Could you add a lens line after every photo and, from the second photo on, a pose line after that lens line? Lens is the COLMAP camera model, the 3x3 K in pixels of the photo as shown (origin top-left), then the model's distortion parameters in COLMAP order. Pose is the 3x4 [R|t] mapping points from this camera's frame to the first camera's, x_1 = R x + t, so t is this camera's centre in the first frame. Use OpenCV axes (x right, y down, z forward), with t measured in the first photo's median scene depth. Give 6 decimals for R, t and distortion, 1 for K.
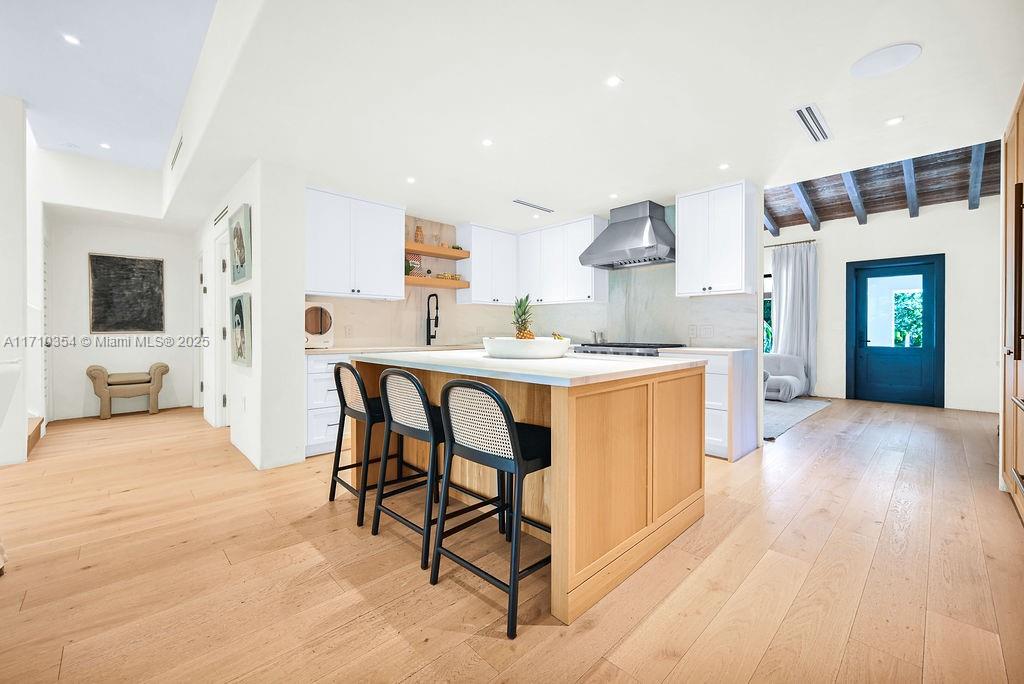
lens RADIAL K [[417.1, 0, 519.5], [0, 417.1, 332.9], [0, 0, 1]] dist [-0.002043, -0.000091]
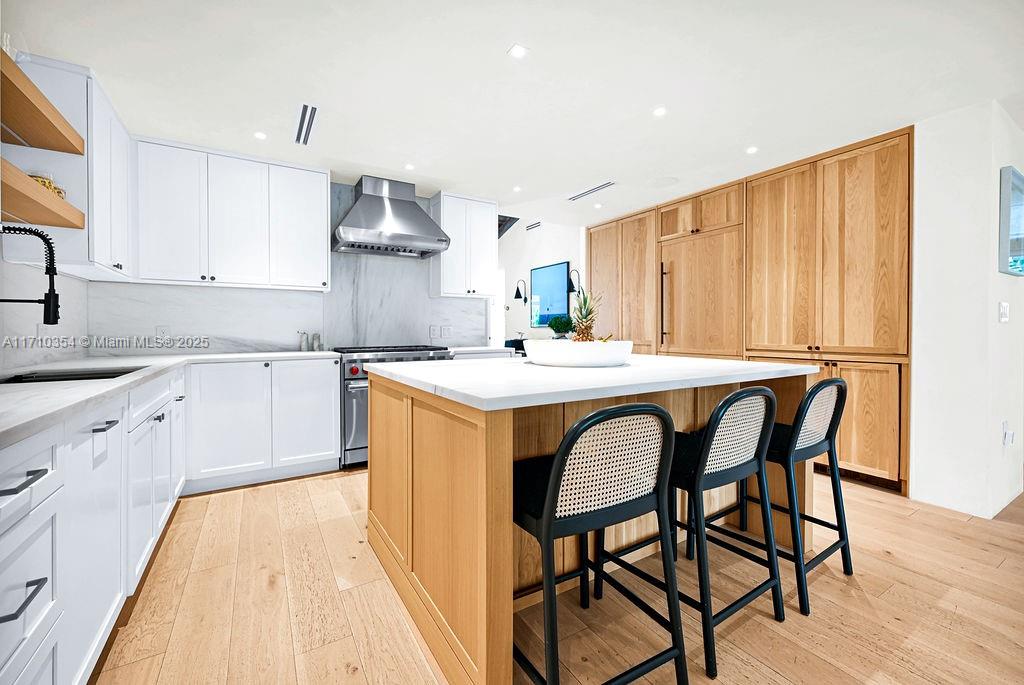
lens RADIAL K [[417.1, 0, 519.5], [0, 417.1, 333.4], [0, 0, 1]] dist [-0.002043, -0.000091]
pose [[0.214135, -0.011612, 0.976735, -0.530816], [0.003014, 0.999932, 0.011227, -0.010666], [-0.976799, 0.000540, 0.214155, 0.615802]]
